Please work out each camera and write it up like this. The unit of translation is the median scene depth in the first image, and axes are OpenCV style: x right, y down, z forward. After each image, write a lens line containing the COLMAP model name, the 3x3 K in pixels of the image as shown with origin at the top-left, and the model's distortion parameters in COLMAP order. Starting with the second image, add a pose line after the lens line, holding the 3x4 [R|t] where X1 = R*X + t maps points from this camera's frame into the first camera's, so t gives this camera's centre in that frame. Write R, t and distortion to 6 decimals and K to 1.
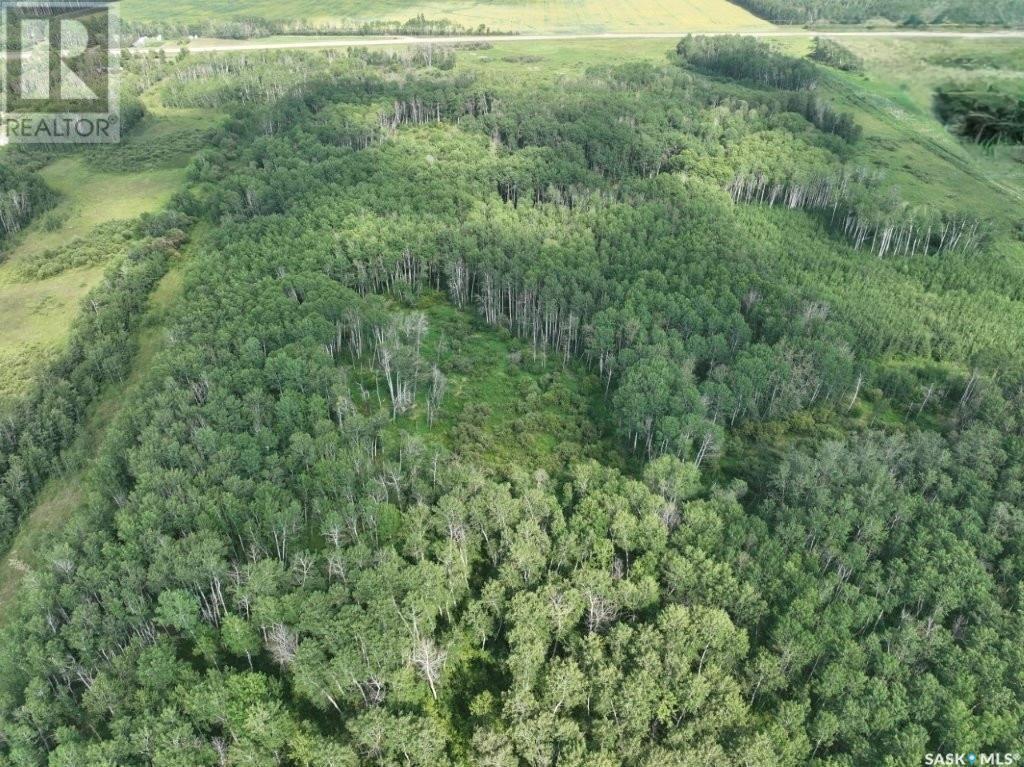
lens RADIAL K [[724.3, 0, 514.5], [0, 724.3, 381.1], [0, 0, 1]] dist [-0.005620, 0.029836]
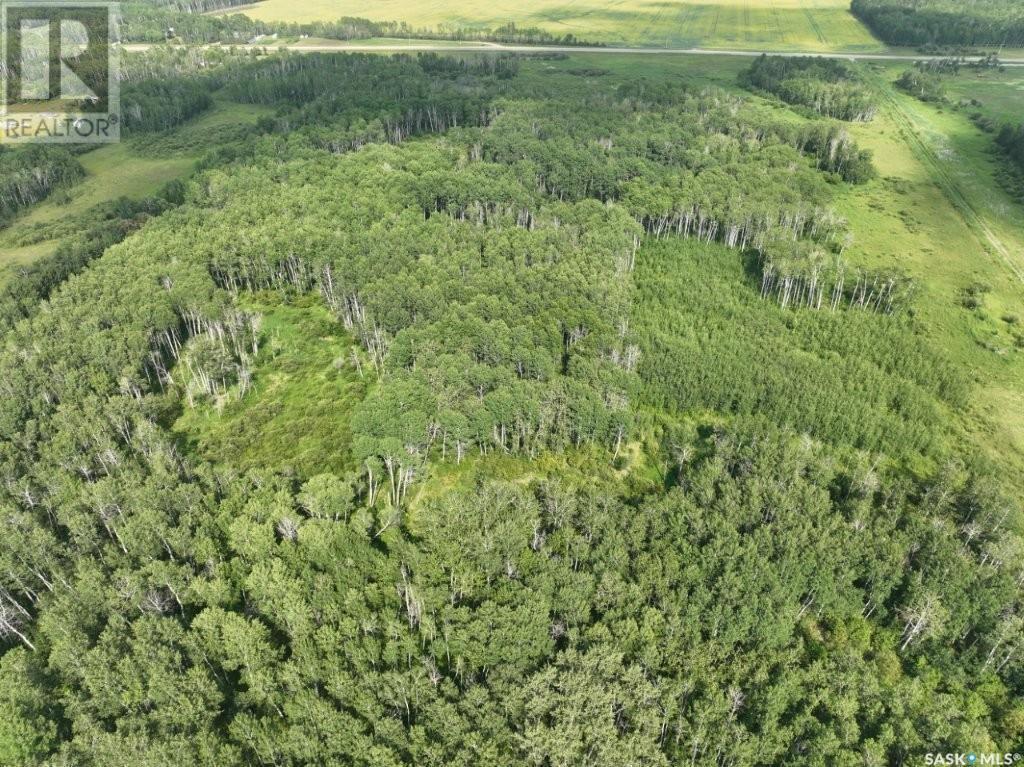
lens RADIAL K [[724.3, 0, 514.5], [0, 724.3, 381.1], [0, 0, 1]] dist [-0.005620, 0.029836]
pose [[0.974004, 0.128564, -0.186516, 0.157722], [-0.129042, 0.991592, 0.009628, -0.017538], [0.186186, 0.014691, 0.982405, 0.004131]]
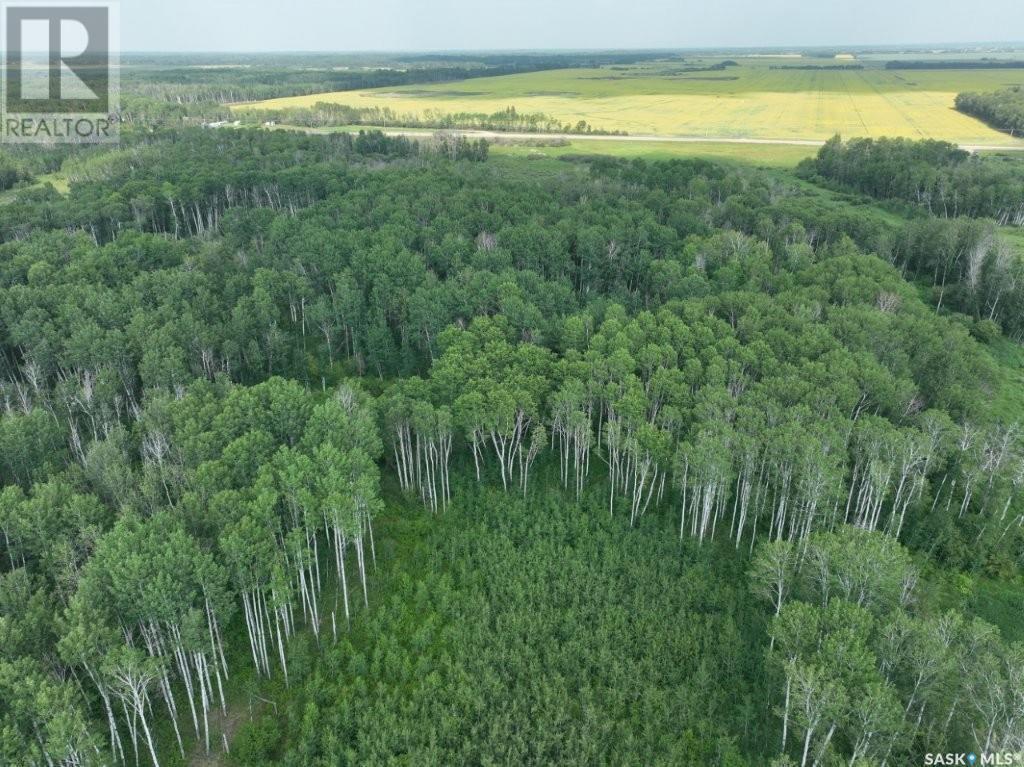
lens RADIAL K [[724.3, 0, 514.5], [0, 724.3, 381.1], [0, 0, 1]] dist [-0.005620, 0.029836]
pose [[0.940938, 0.144510, -0.306189, 0.203551], [-0.189098, 0.974449, -0.121206, -0.129015], [0.280850, 0.171947, 0.944223, 0.342190]]
